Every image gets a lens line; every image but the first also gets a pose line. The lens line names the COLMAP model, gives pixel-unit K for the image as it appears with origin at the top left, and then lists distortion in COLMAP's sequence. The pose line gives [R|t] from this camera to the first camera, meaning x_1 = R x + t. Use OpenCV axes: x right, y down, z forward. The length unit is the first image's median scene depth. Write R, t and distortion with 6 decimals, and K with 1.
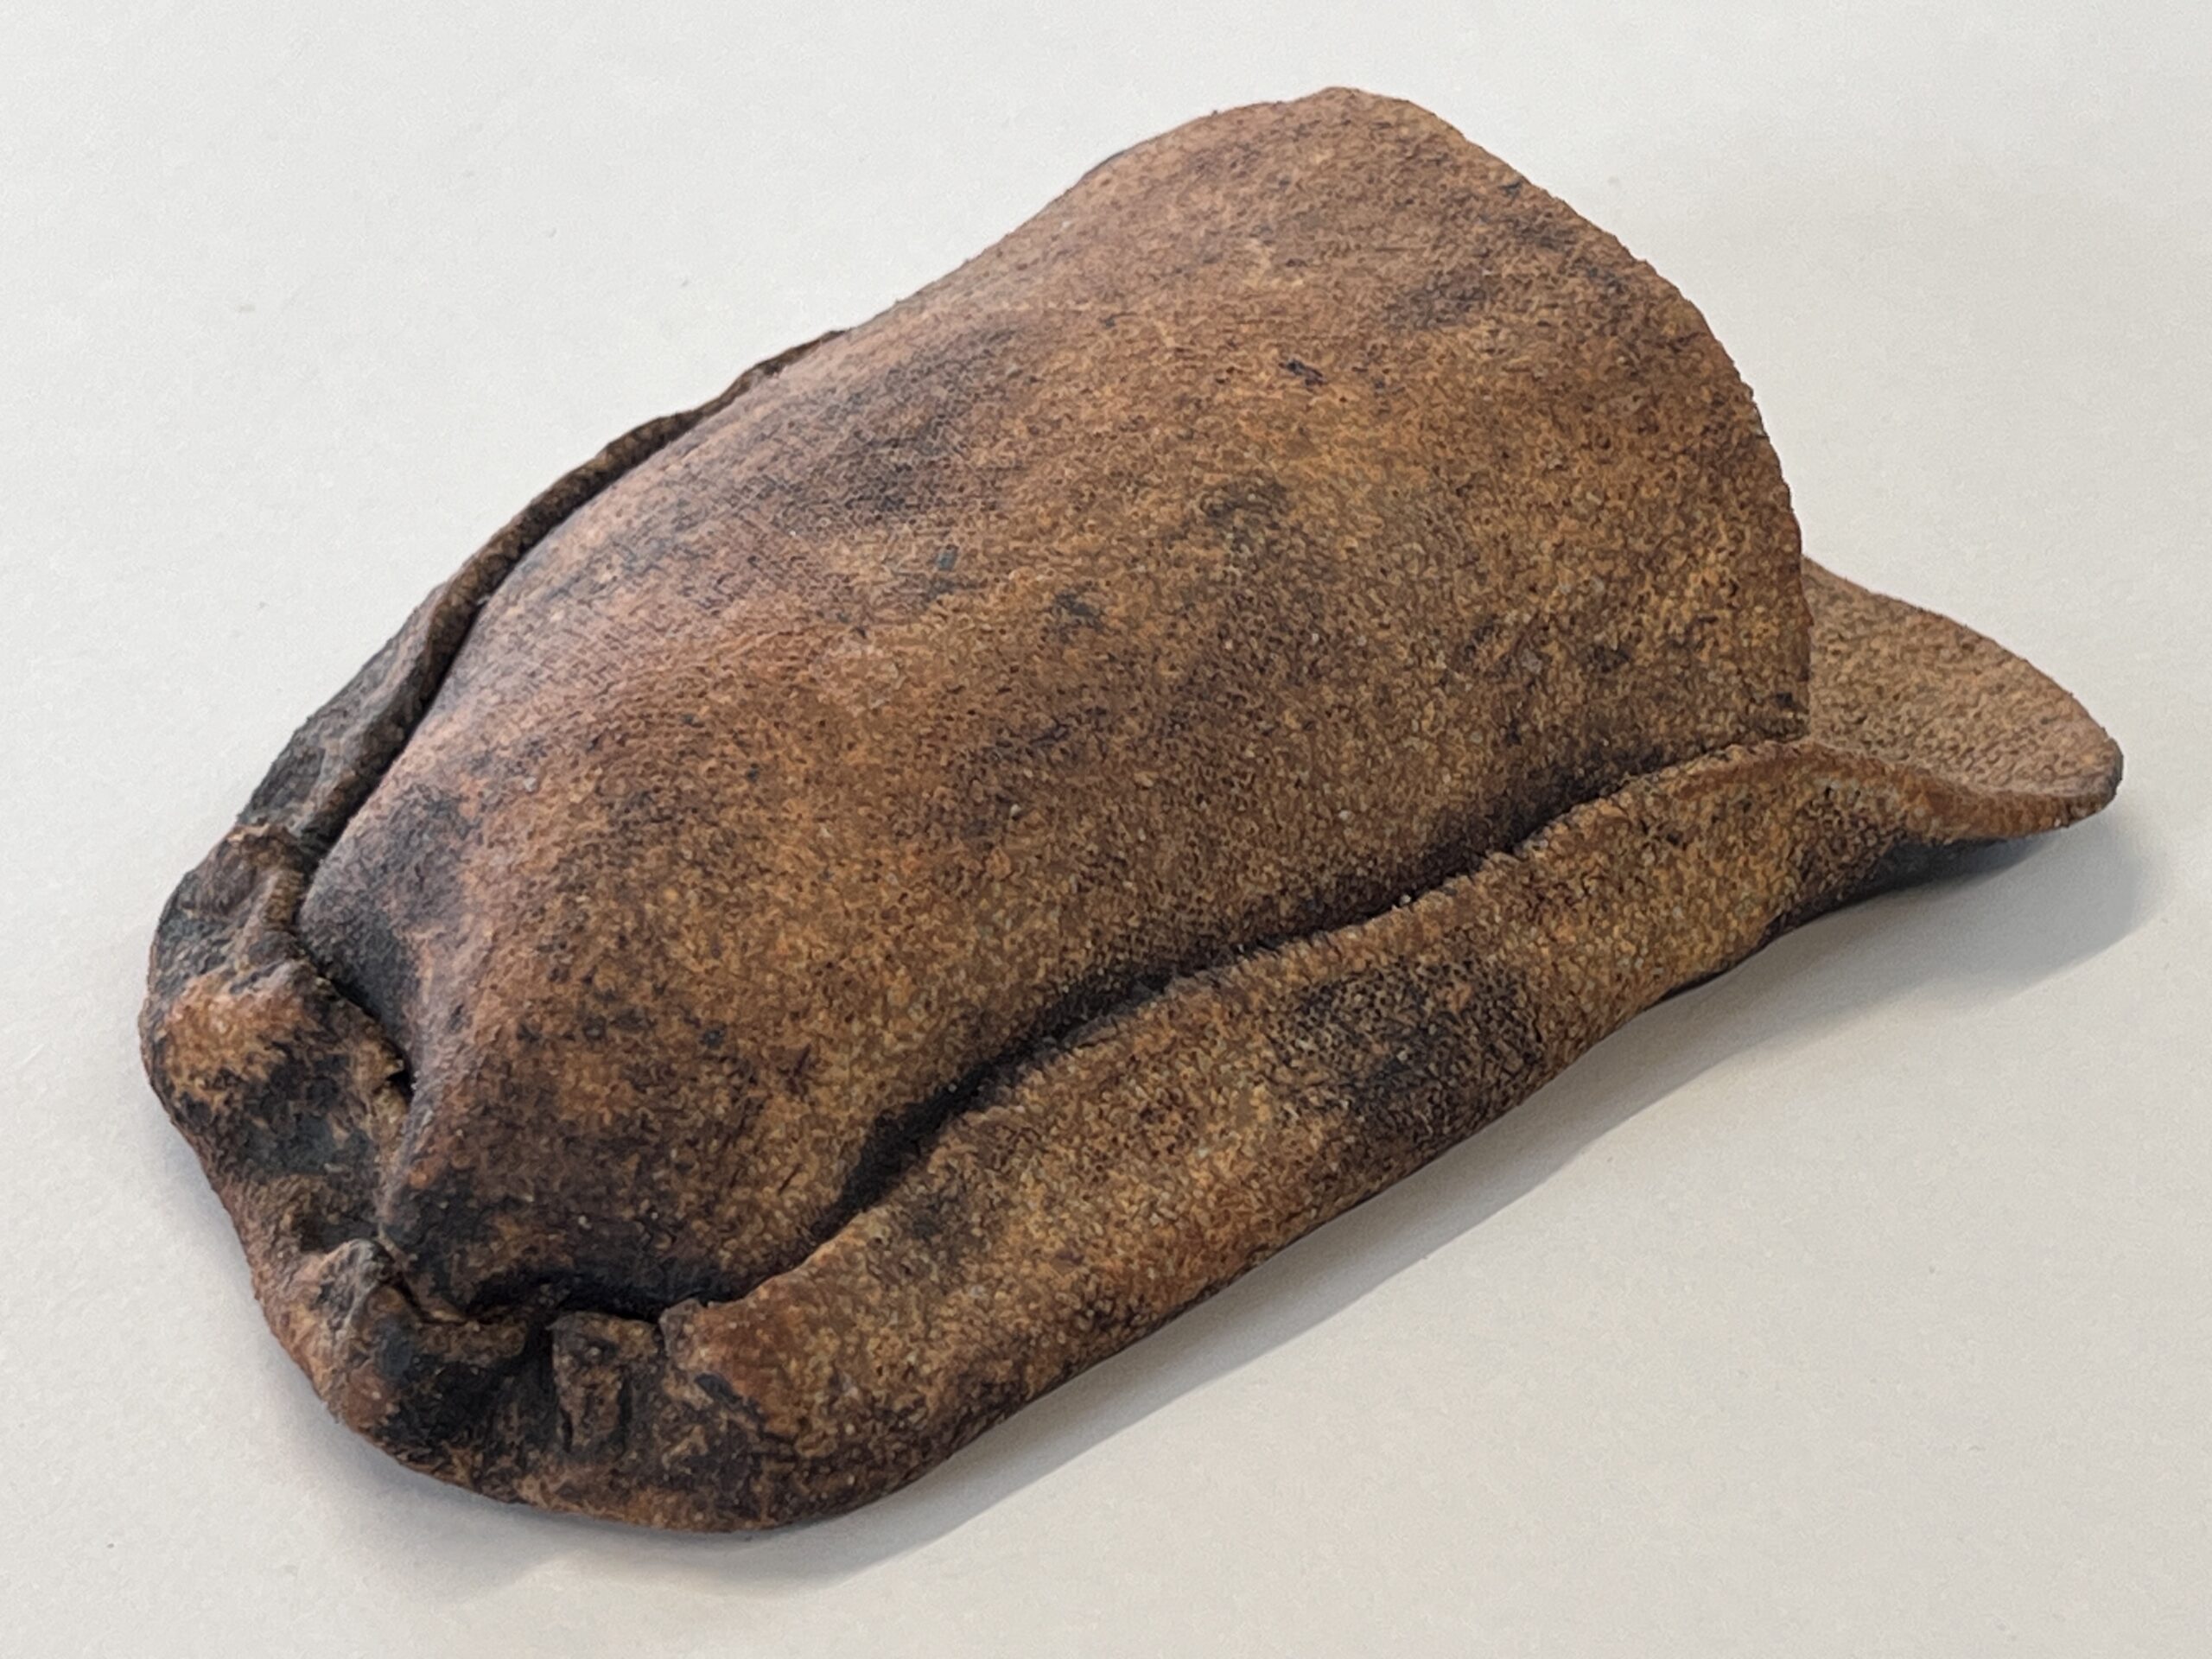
lens RADIAL K [[4956.8, 0, 1302.2], [0, 4956.8, 836.3], [0, 0, 1]] dist [0.181600, -0.317714]
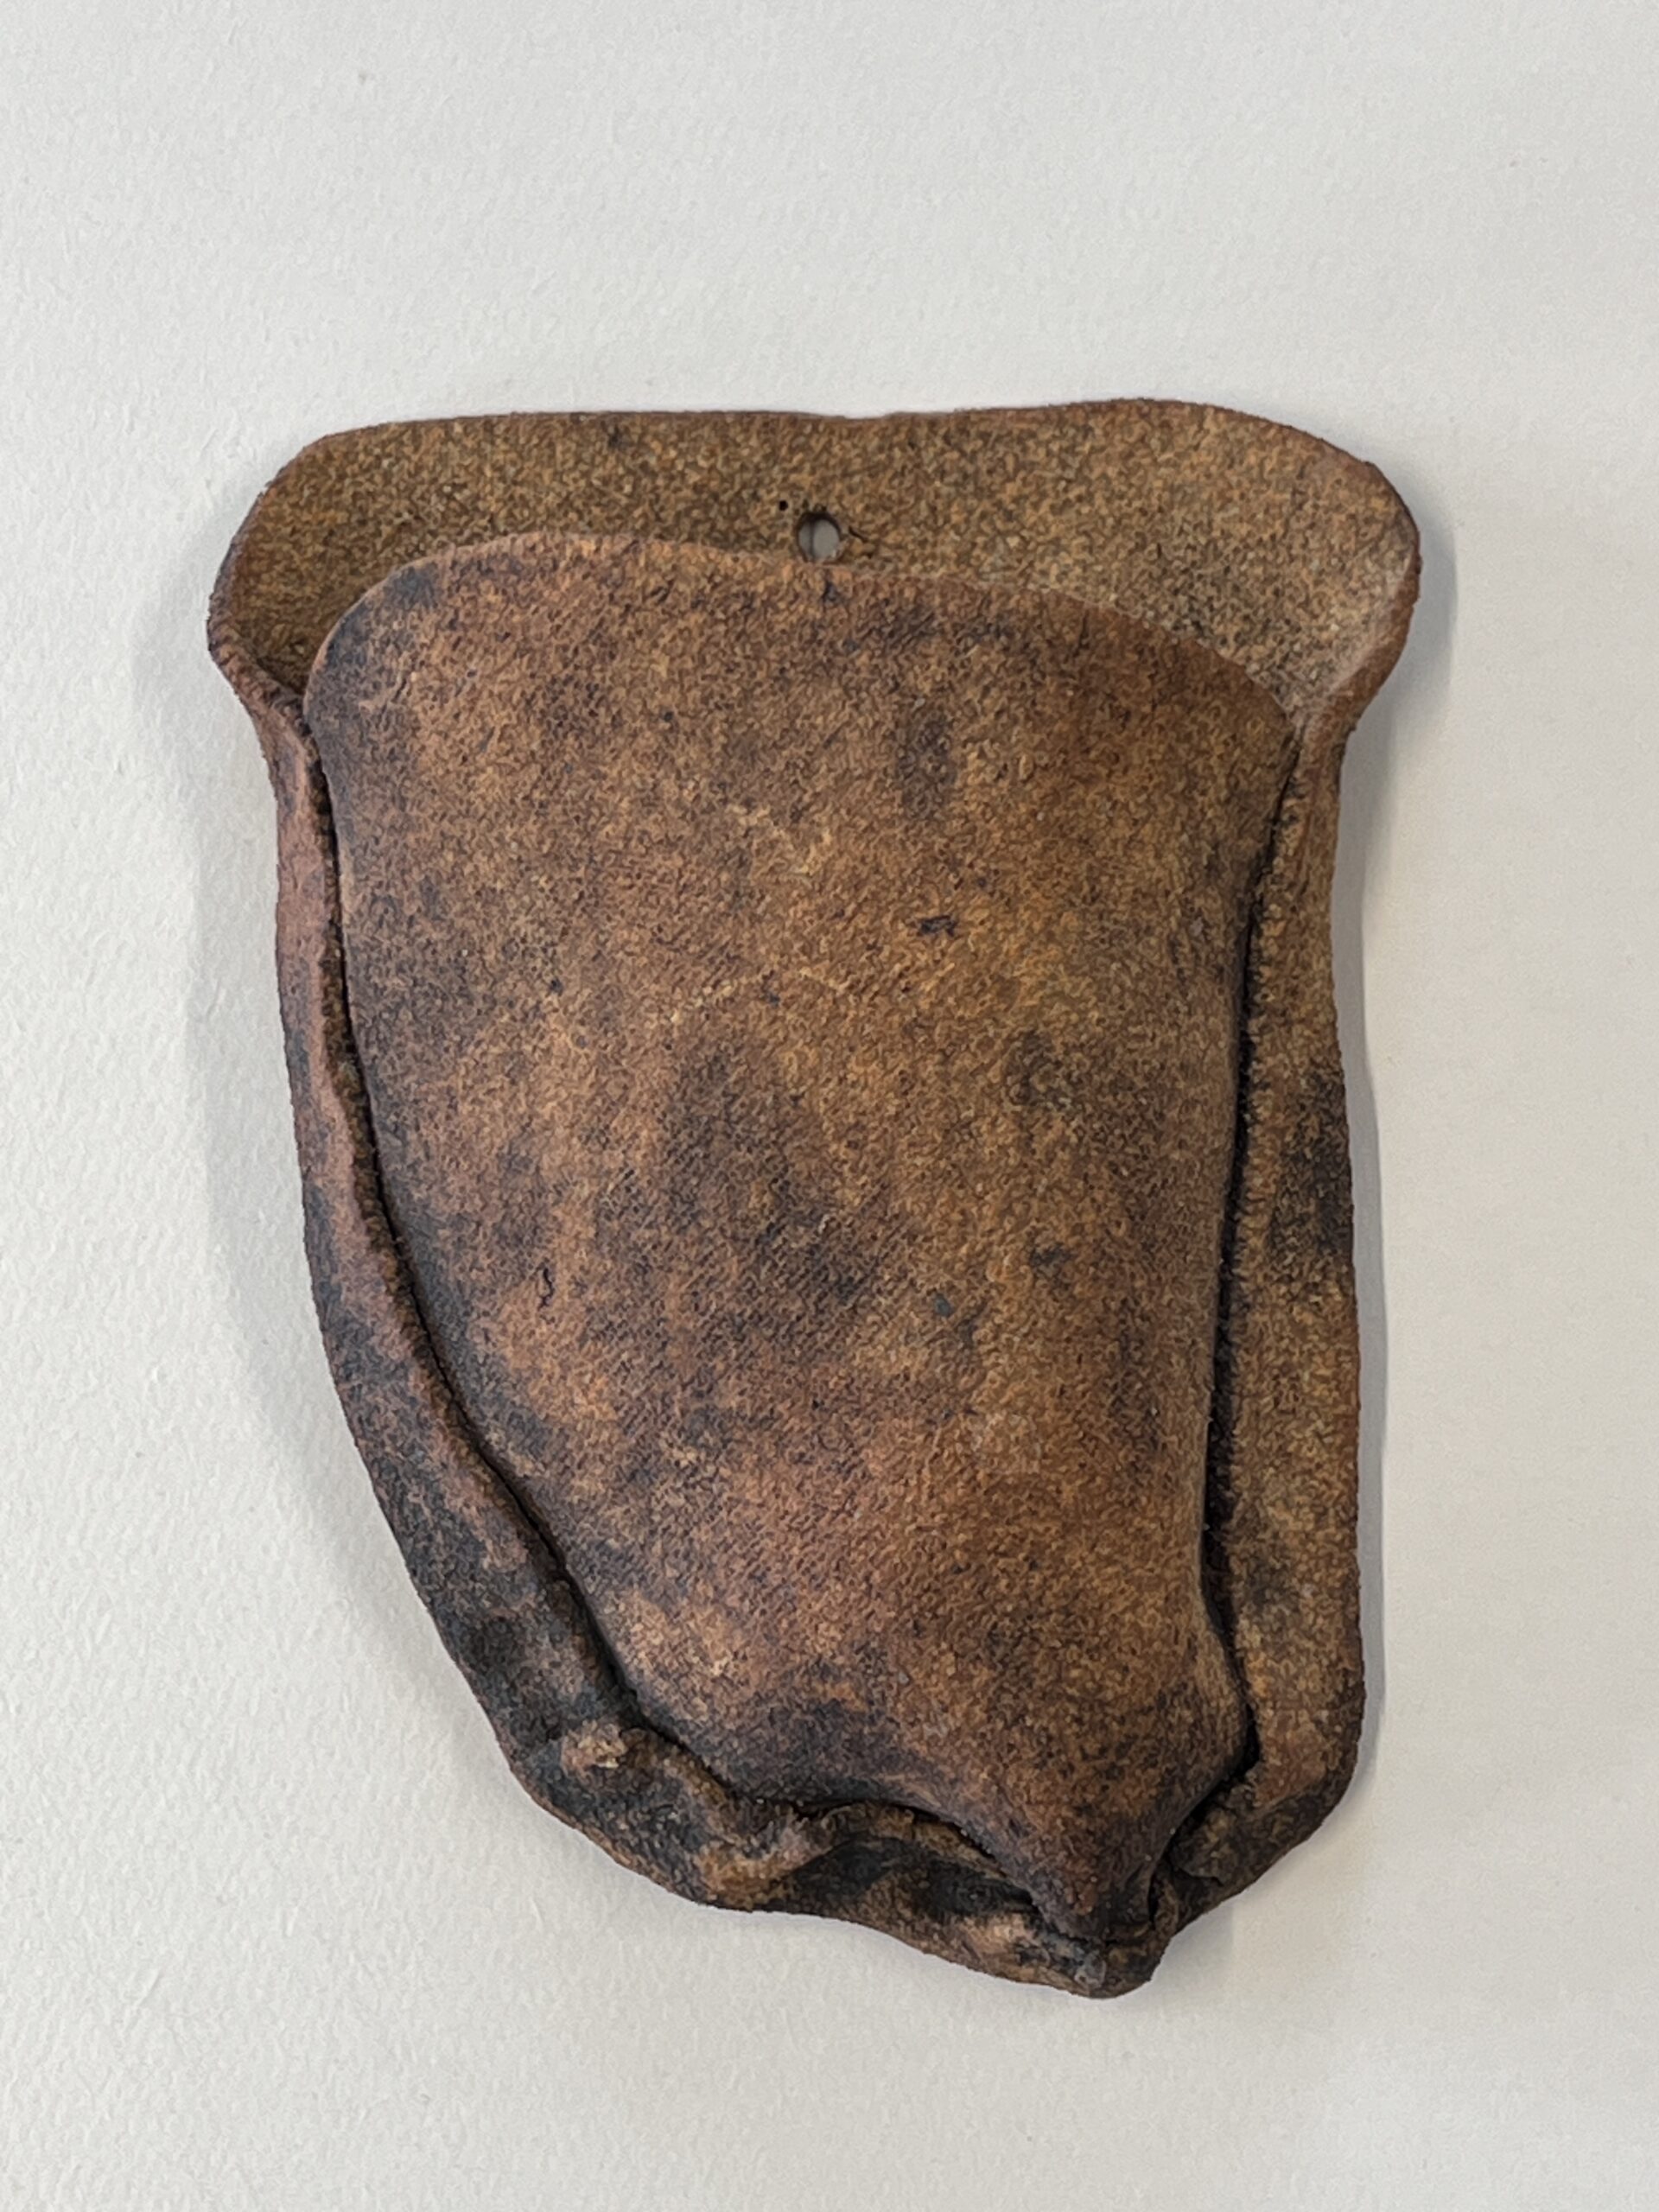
lens RADIAL K [[4956.8, 0, 829.5], [0, 4956.8, 1106.0], [0, 0, 1]] dist [0.181600, -0.317714]
pose [[0.659109, -0.751267, 0.034256, -0.094592], [0.488837, 0.462597, 0.739623, -1.014254], [-0.571501, -0.470747, 0.672149, 0.191294]]
